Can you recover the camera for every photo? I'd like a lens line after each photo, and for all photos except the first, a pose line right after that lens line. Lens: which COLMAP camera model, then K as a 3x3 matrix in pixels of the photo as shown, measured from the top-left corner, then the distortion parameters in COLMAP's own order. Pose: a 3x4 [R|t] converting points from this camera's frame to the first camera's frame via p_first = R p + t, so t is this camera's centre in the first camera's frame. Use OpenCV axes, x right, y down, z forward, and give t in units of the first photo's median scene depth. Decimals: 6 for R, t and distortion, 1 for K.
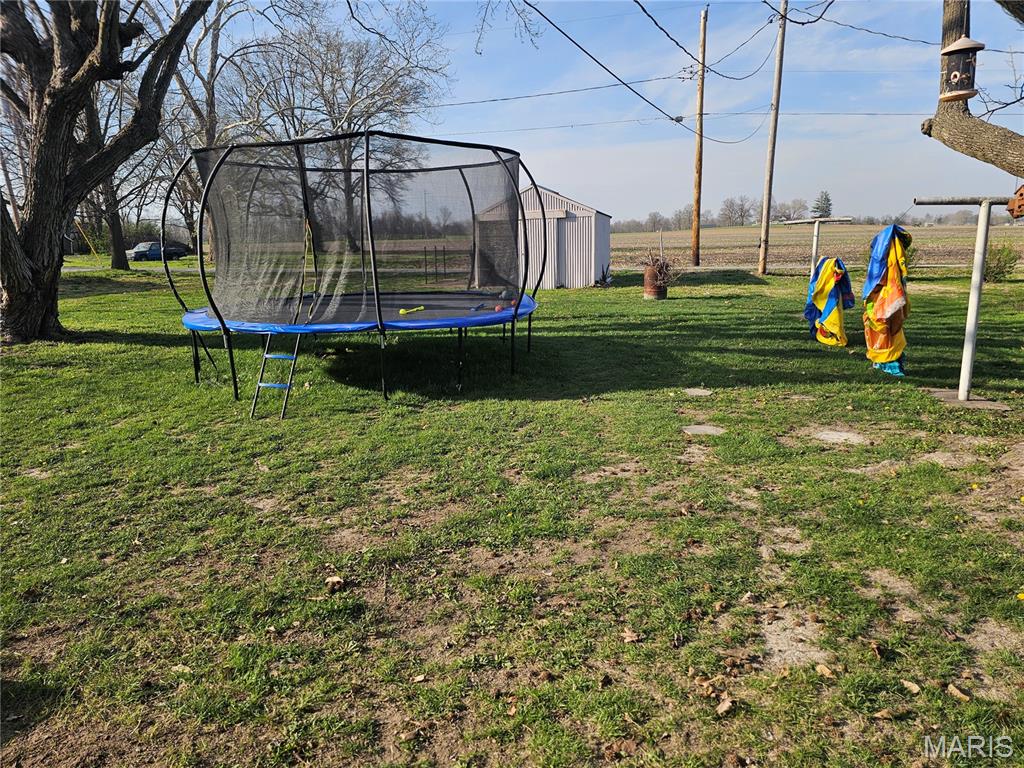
lens RADIAL K [[694.1, 0, 512.0], [0, 694.1, 384.0], [0, 0, 1]] dist [0.065494, -0.062751]
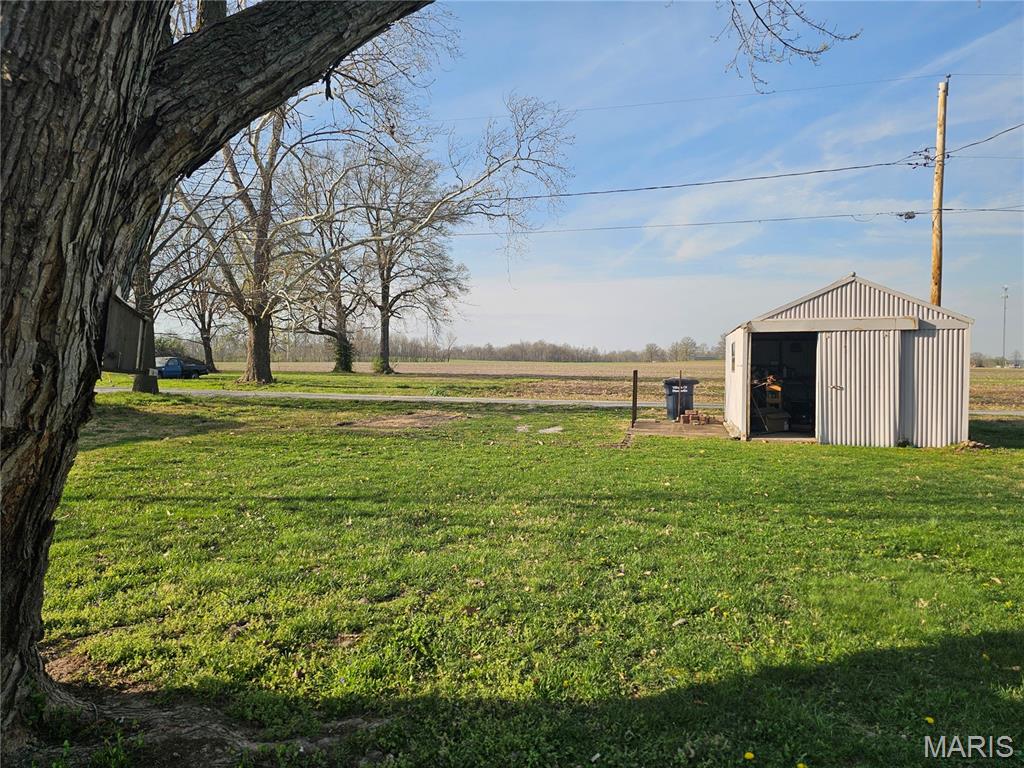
lens RADIAL K [[694.1, 0, 512.0], [0, 694.1, 384.0], [0, 0, 1]] dist [0.065494, -0.062751]
pose [[0.999494, 0.028712, 0.013665, -0.145349], [-0.025834, 0.983783, -0.177492, -0.040715], [-0.018539, 0.177049, 0.984027, 0.222360]]
